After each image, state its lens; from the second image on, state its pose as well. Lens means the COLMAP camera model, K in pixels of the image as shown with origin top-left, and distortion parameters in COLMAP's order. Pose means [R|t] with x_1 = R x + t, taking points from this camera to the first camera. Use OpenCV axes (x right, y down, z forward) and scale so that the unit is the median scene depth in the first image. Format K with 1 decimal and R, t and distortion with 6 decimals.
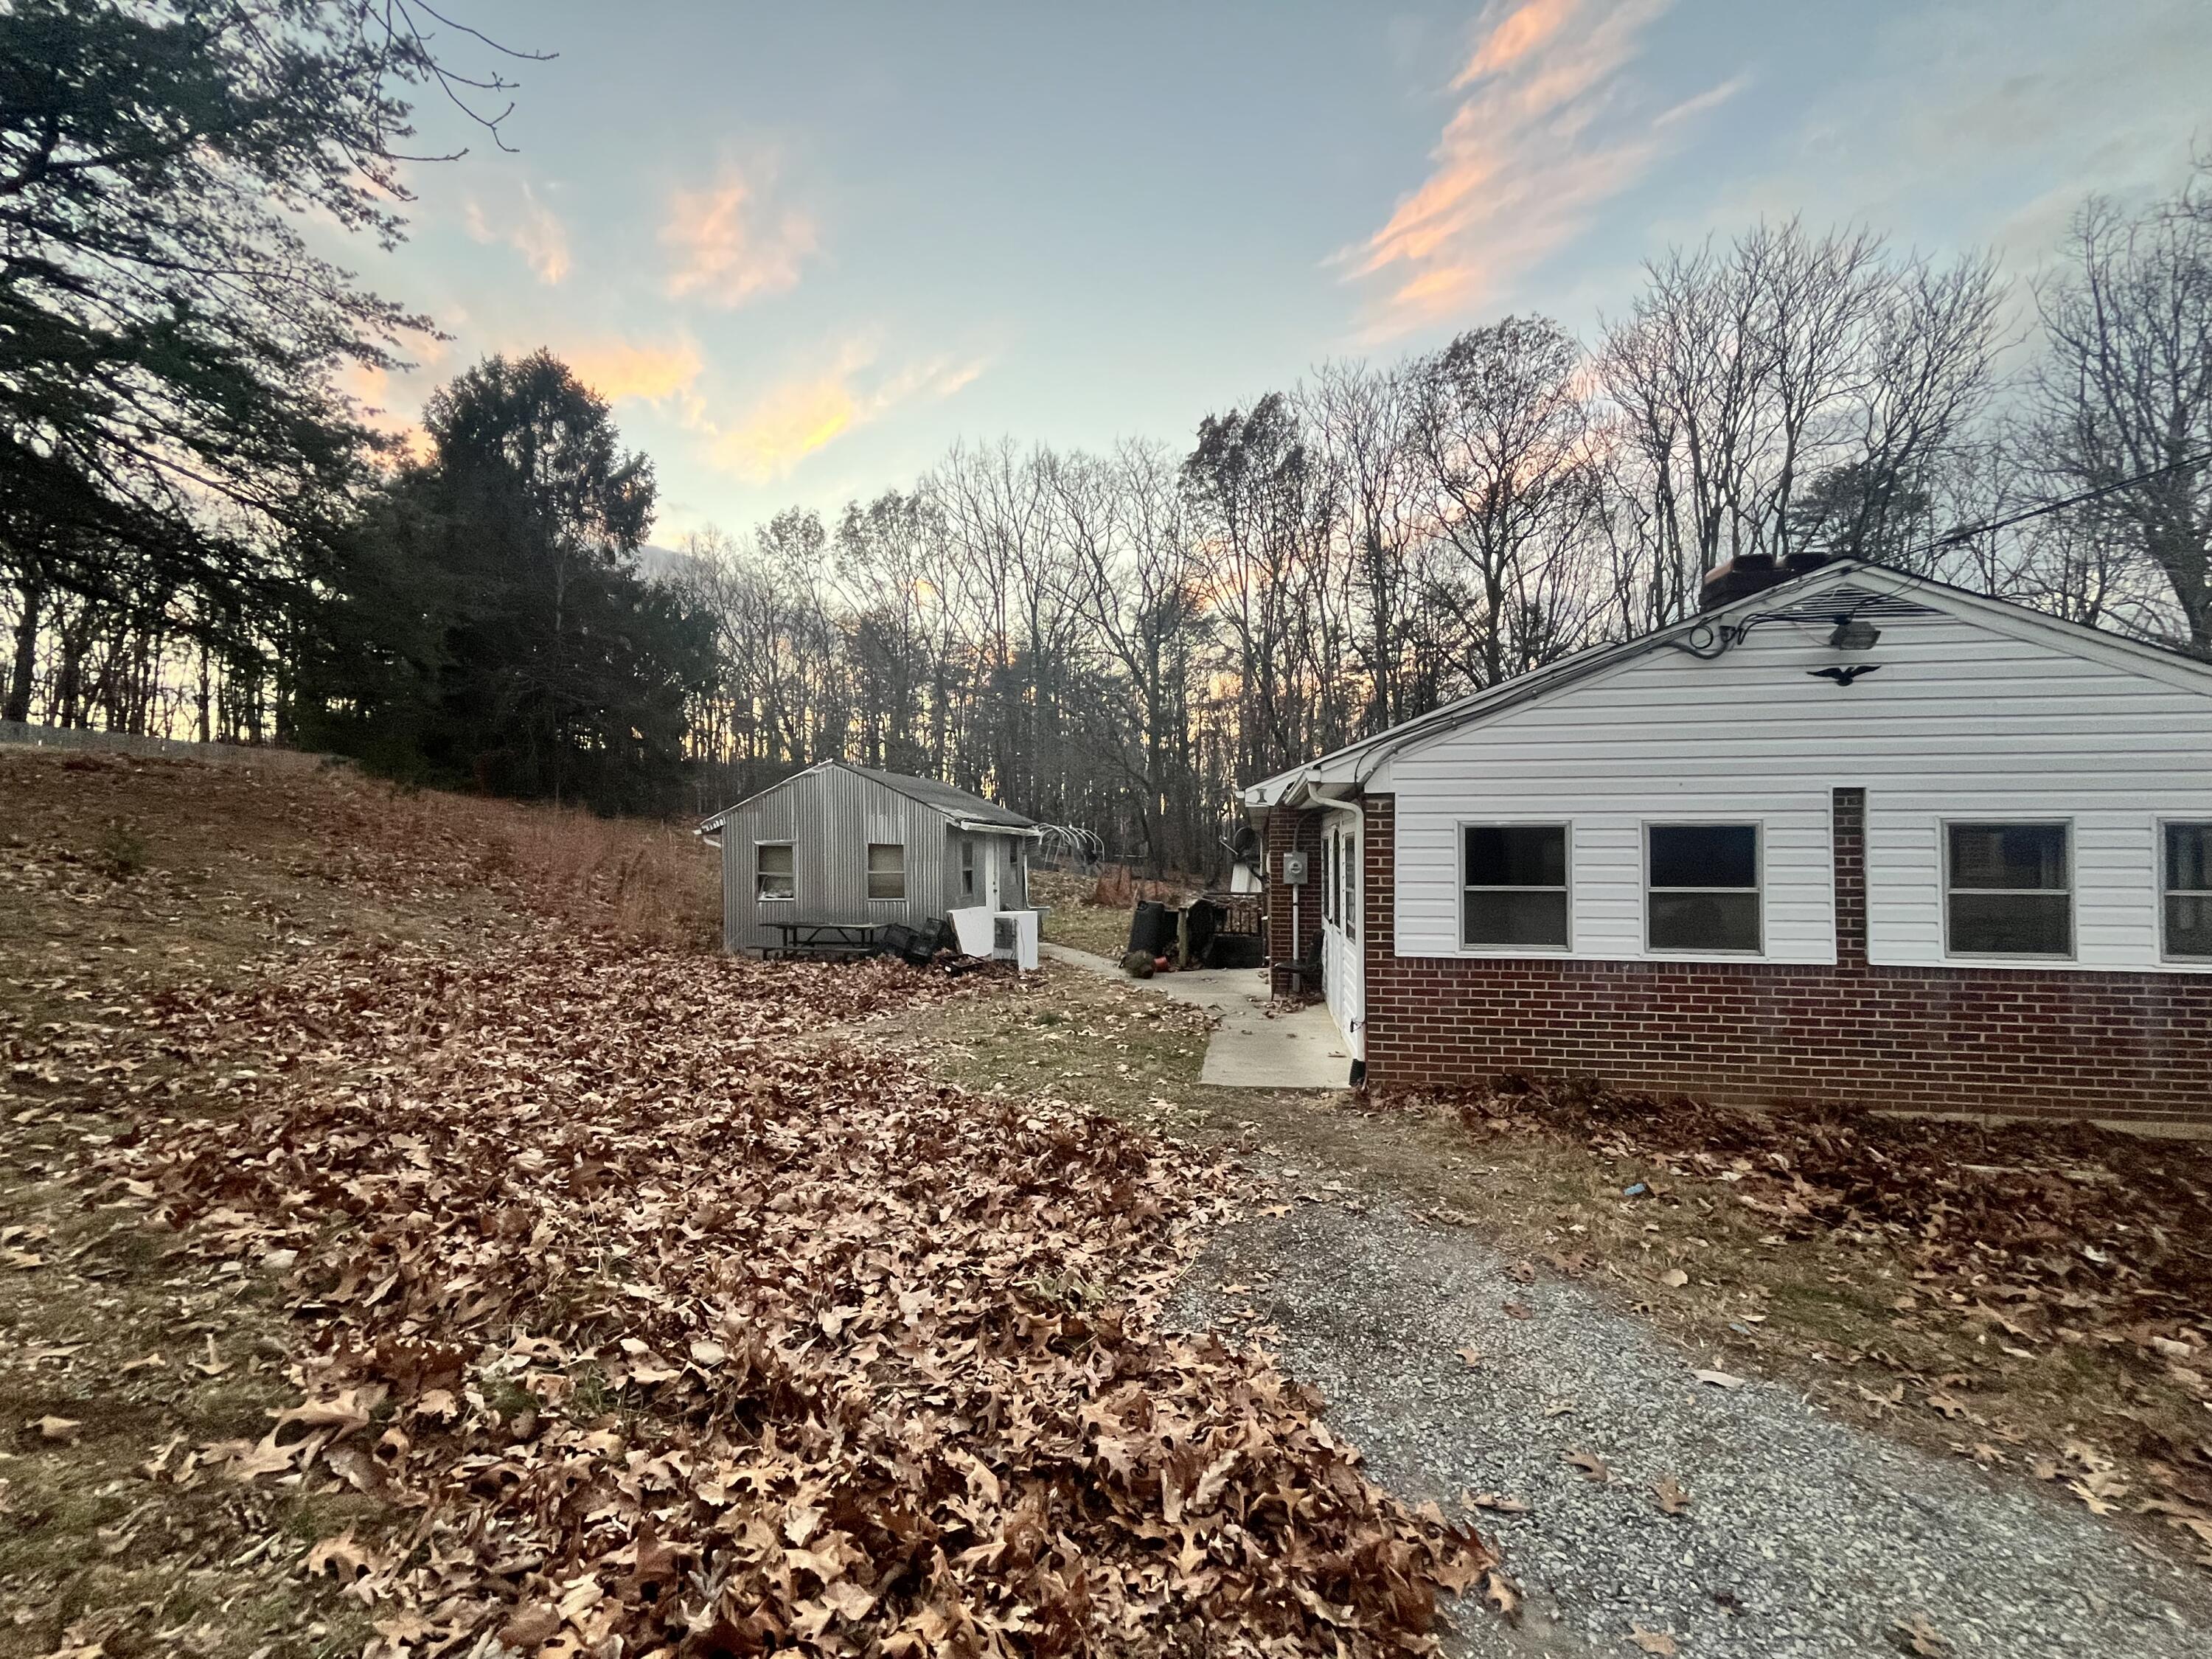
lens RADIAL K [[899.5, 0, 1102.9], [0, 899.5, 833.3], [0, 0, 1]] dist [-0.002468, 0.000054]
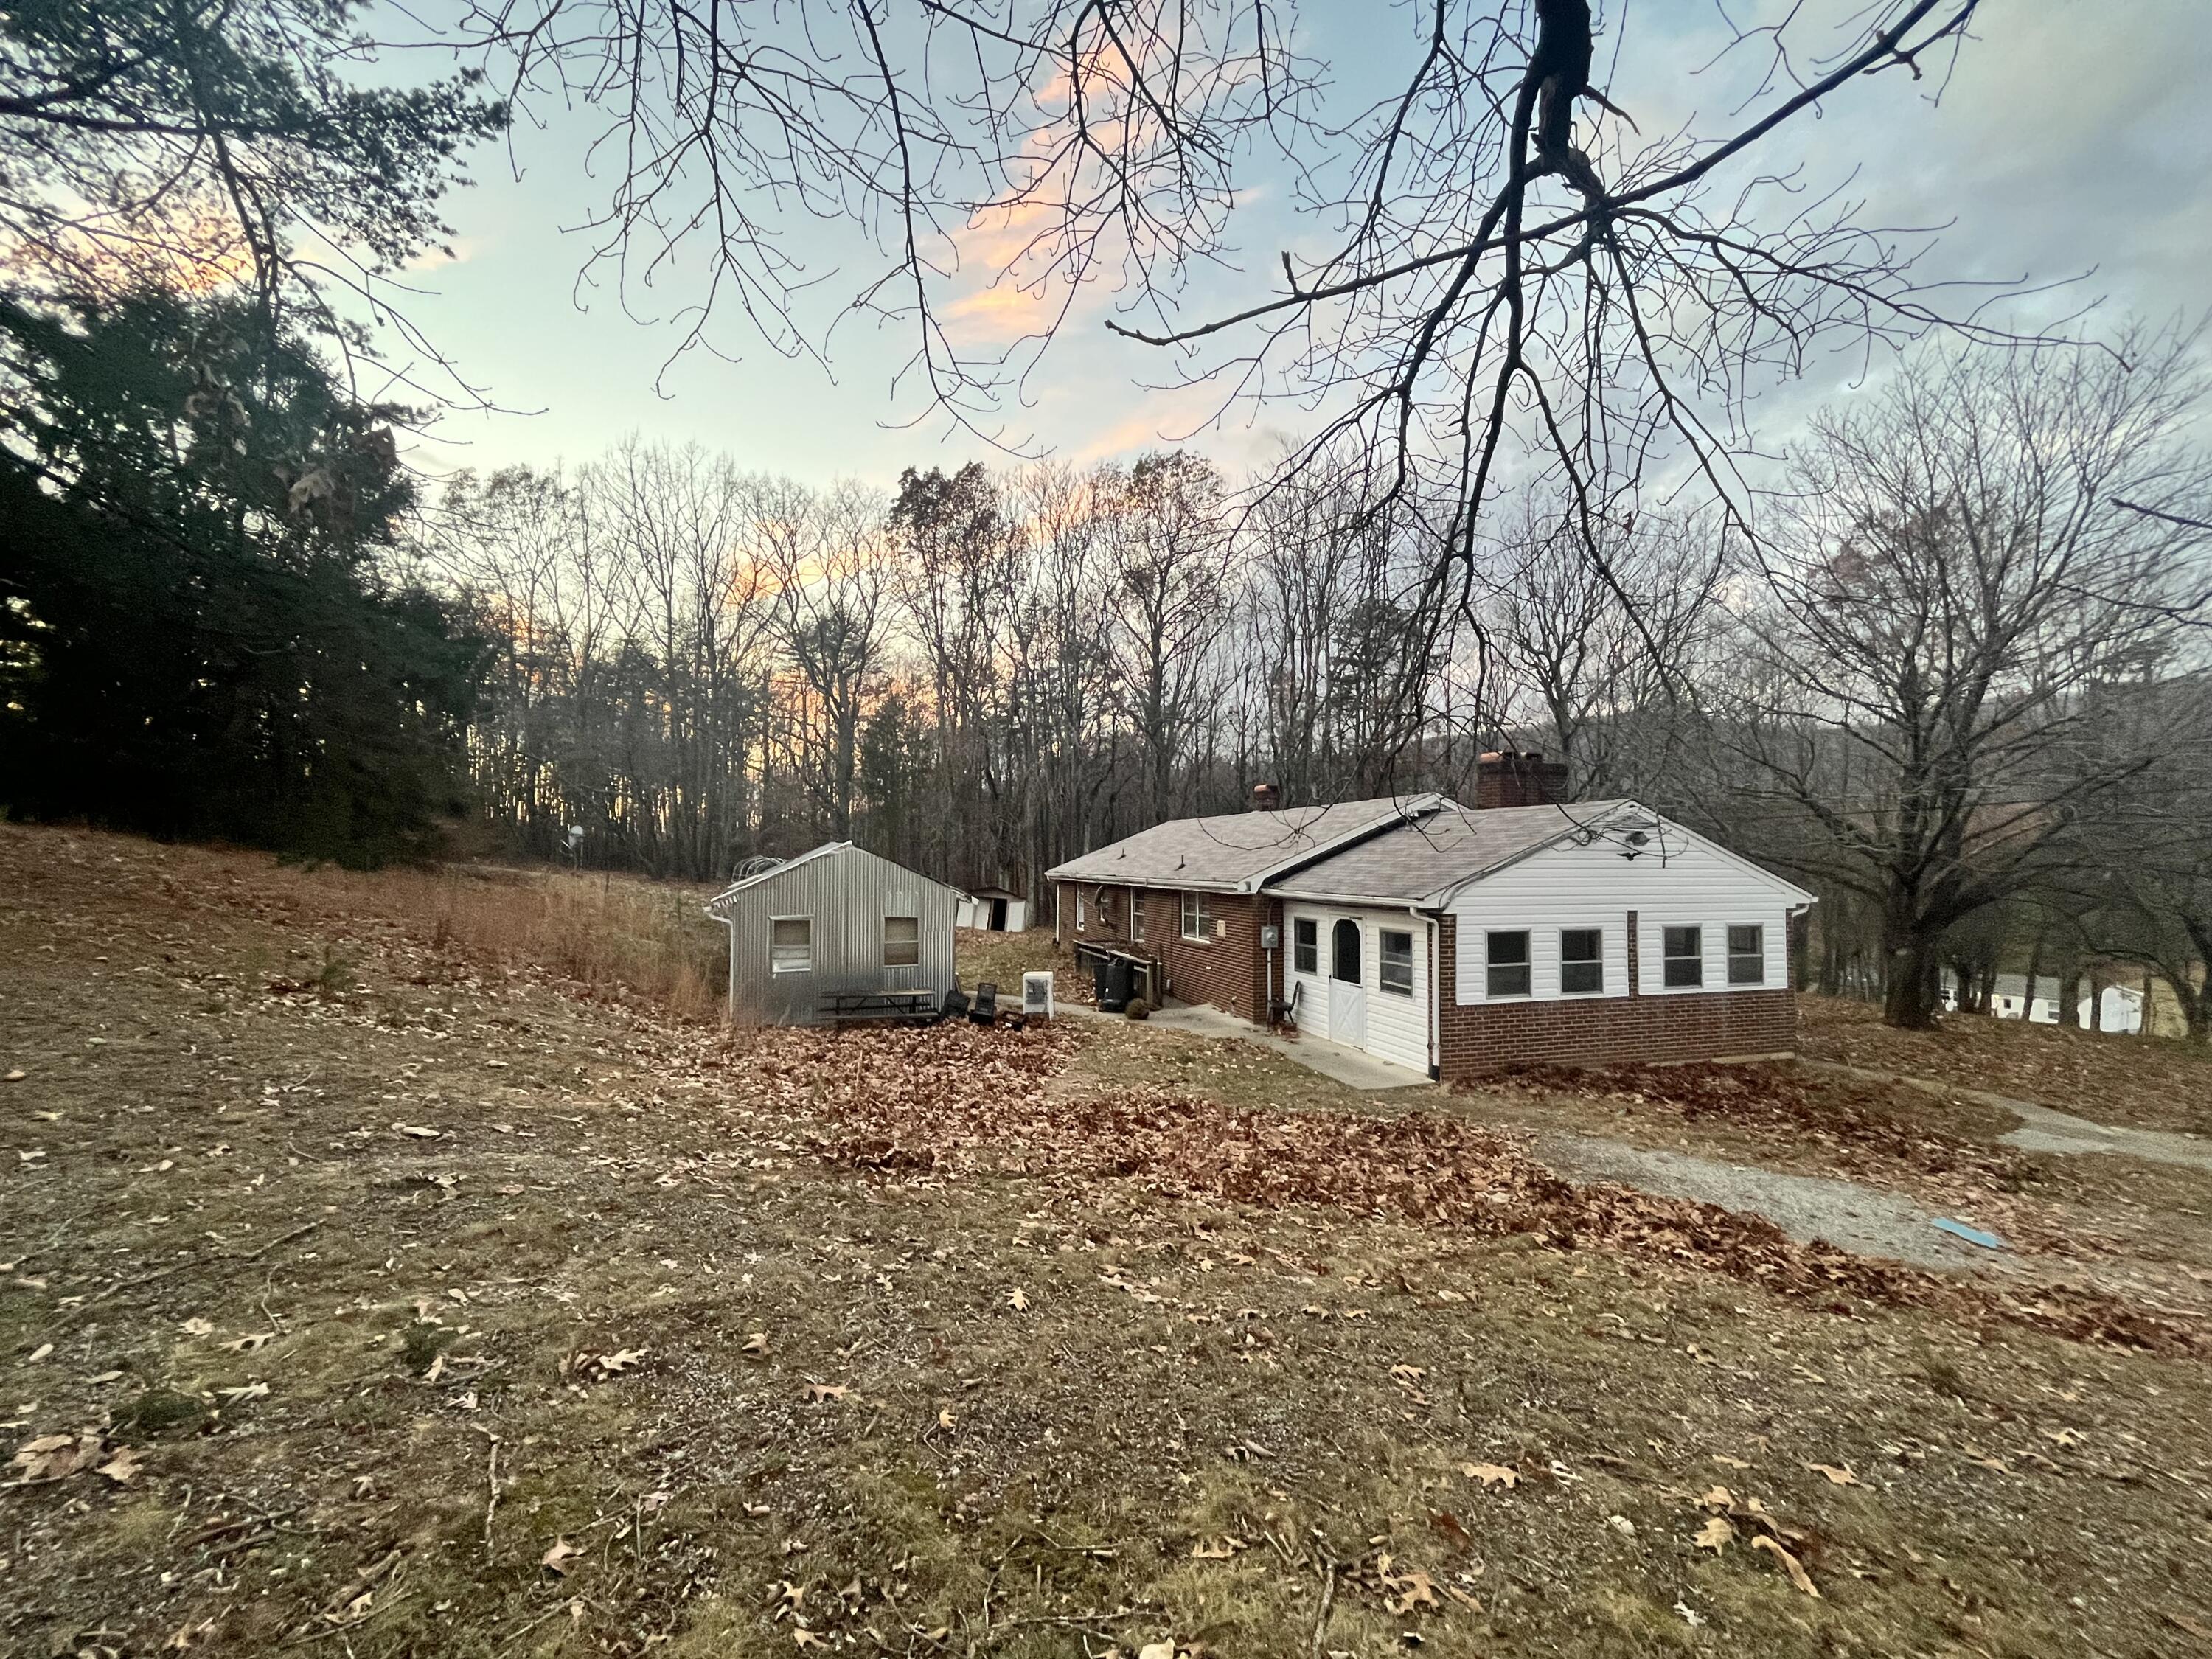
lens RADIAL K [[899.5, 0, 1102.9], [0, 899.5, 833.3], [0, 0, 1]] dist [-0.002468, 0.000054]
pose [[0.887780, 0.016214, 0.459982, -1.141860], [-0.011905, 0.999854, -0.012268, -0.177556], [-0.460114, 0.005415, 0.887844, -0.267568]]
